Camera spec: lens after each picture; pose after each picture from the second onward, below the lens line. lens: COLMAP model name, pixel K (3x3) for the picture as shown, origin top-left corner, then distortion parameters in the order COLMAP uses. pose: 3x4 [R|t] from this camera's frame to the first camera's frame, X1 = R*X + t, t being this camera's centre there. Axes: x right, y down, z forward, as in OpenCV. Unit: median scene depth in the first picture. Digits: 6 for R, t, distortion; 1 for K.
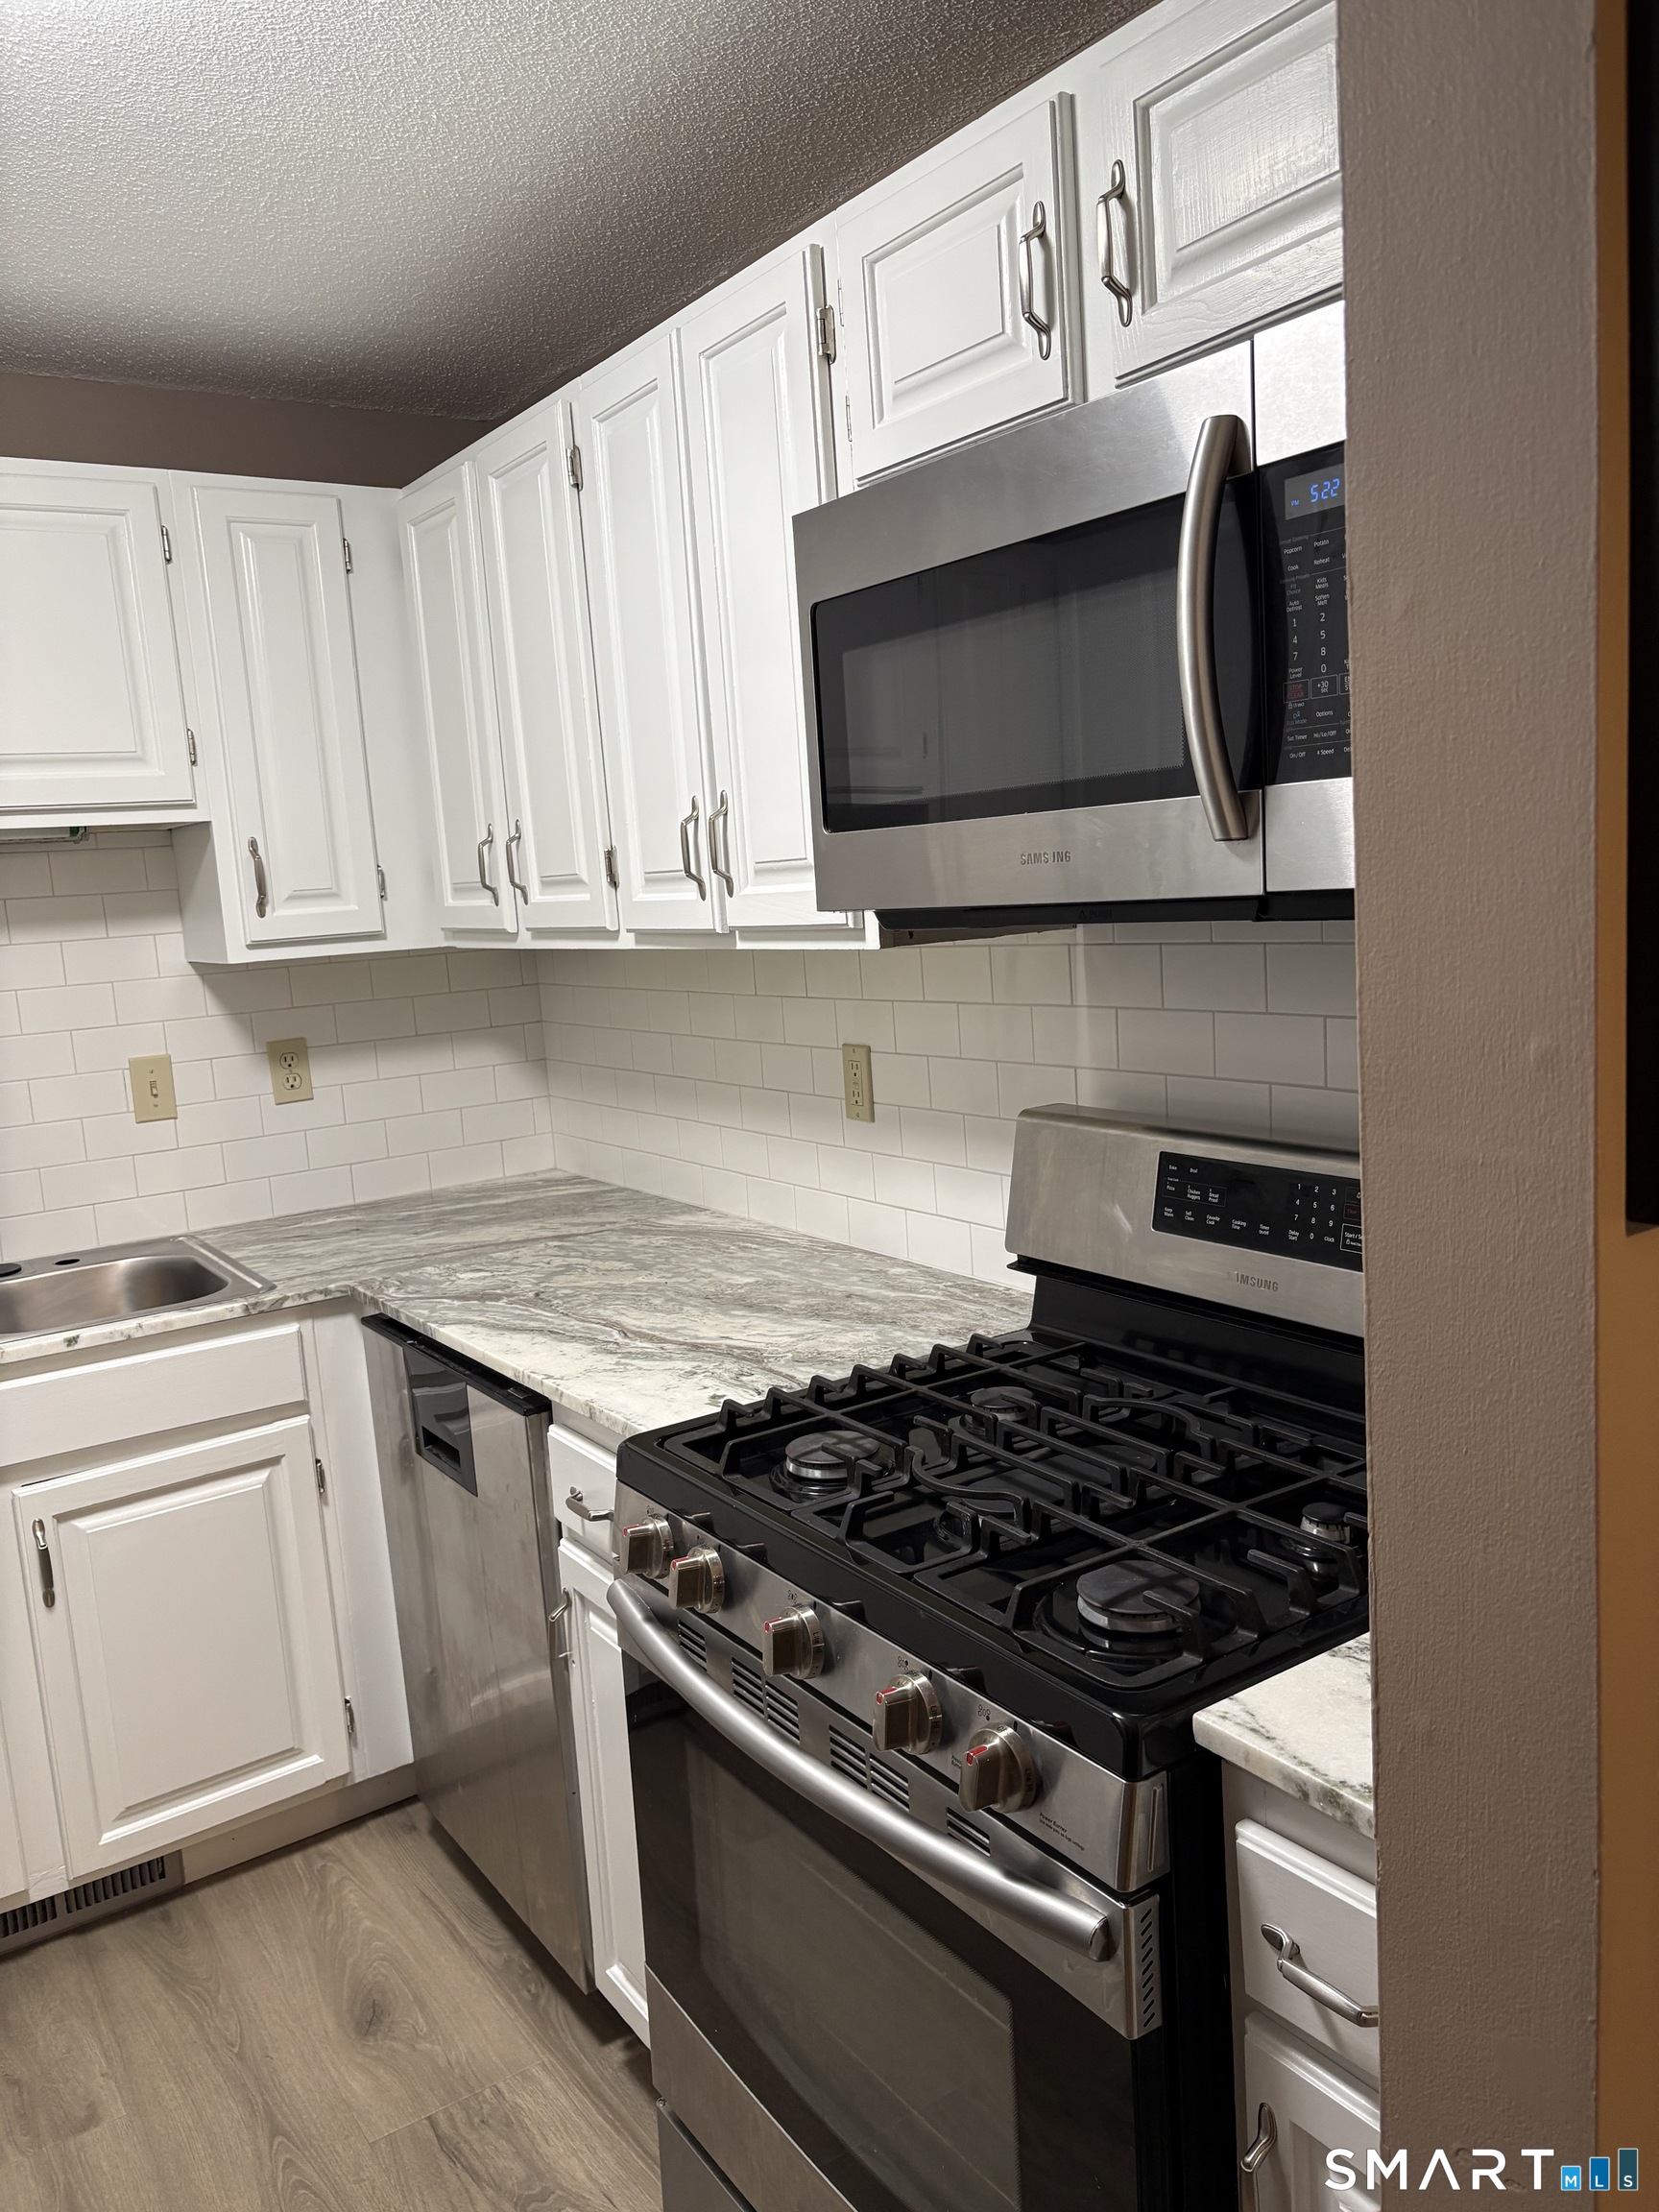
lens RADIAL K [[1661.1, 0, 829.5], [0, 1661.1, 1106.0], [0, 0, 1]] dist [0.095293, -0.191041]
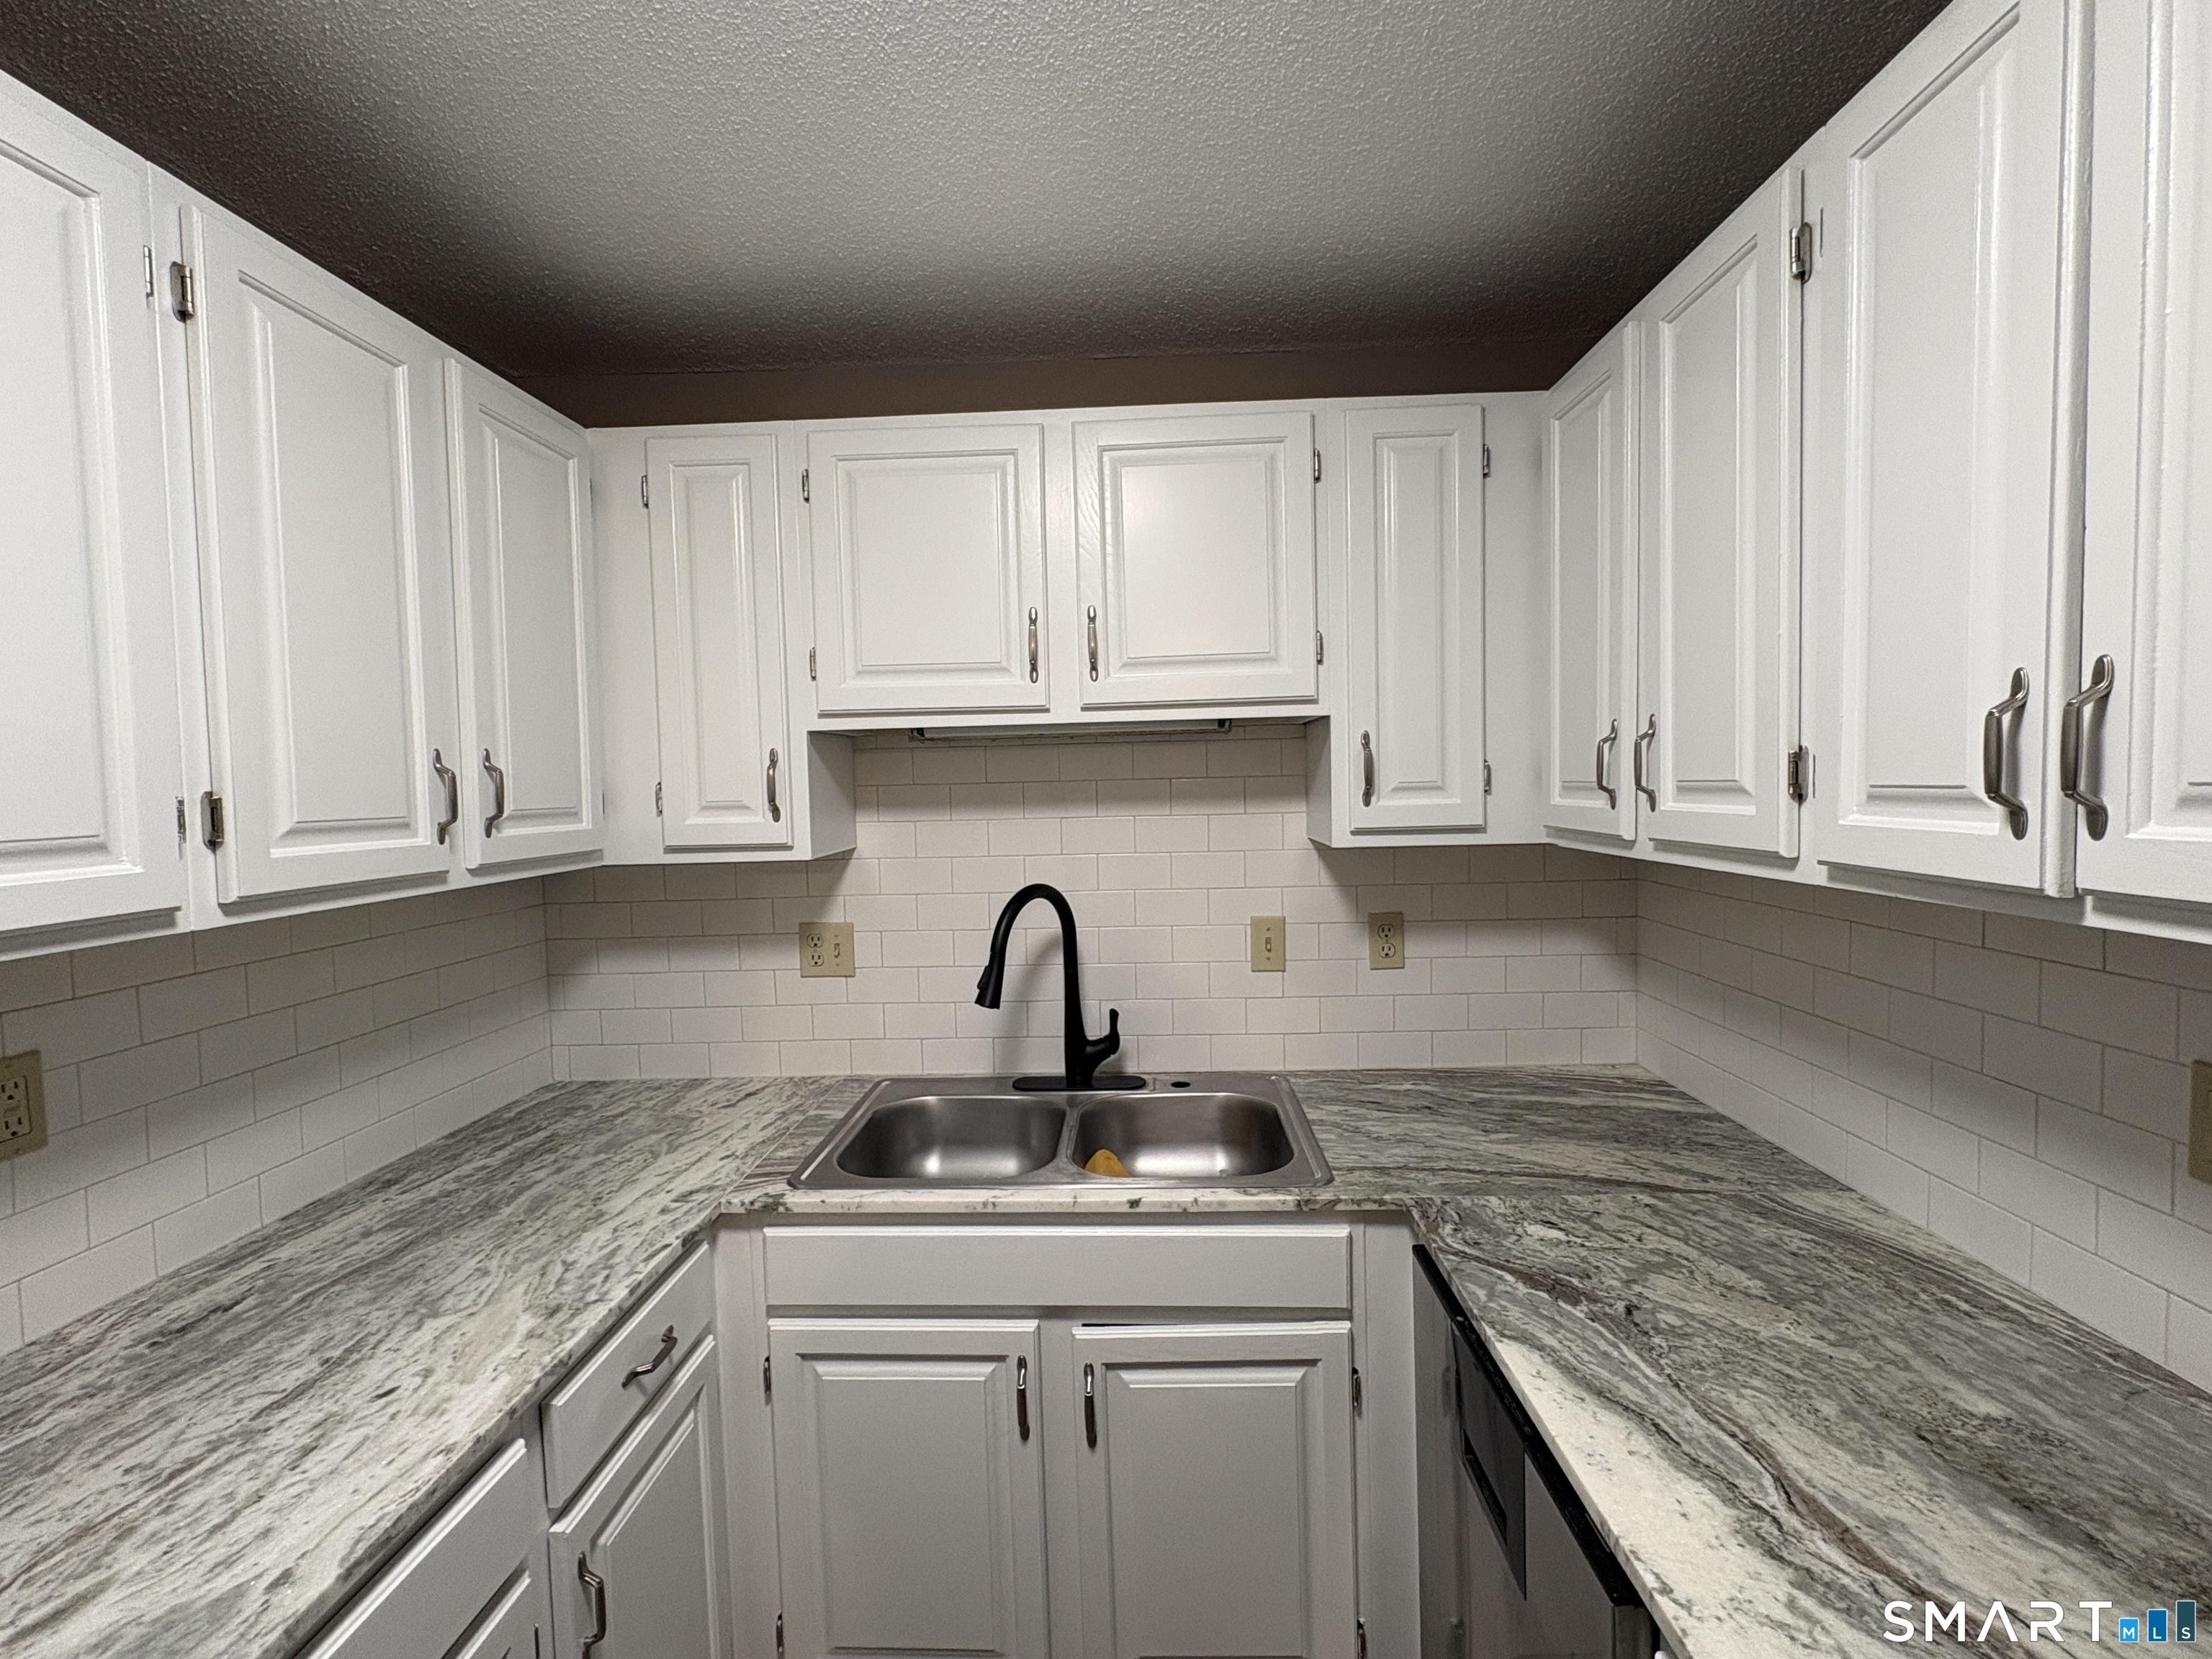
lens RADIAL K [[1005.5, 0, 1106.0], [0, 1005.5, 829.5], [0, 0, 1]] dist [-0.005349, 0.000047]
pose [[0.806367, 0.075108, -0.586626, -0.103770], [-0.115065, 0.992873, -0.031045, -0.062332], [0.580114, 0.092534, 0.809262, 0.413247]]
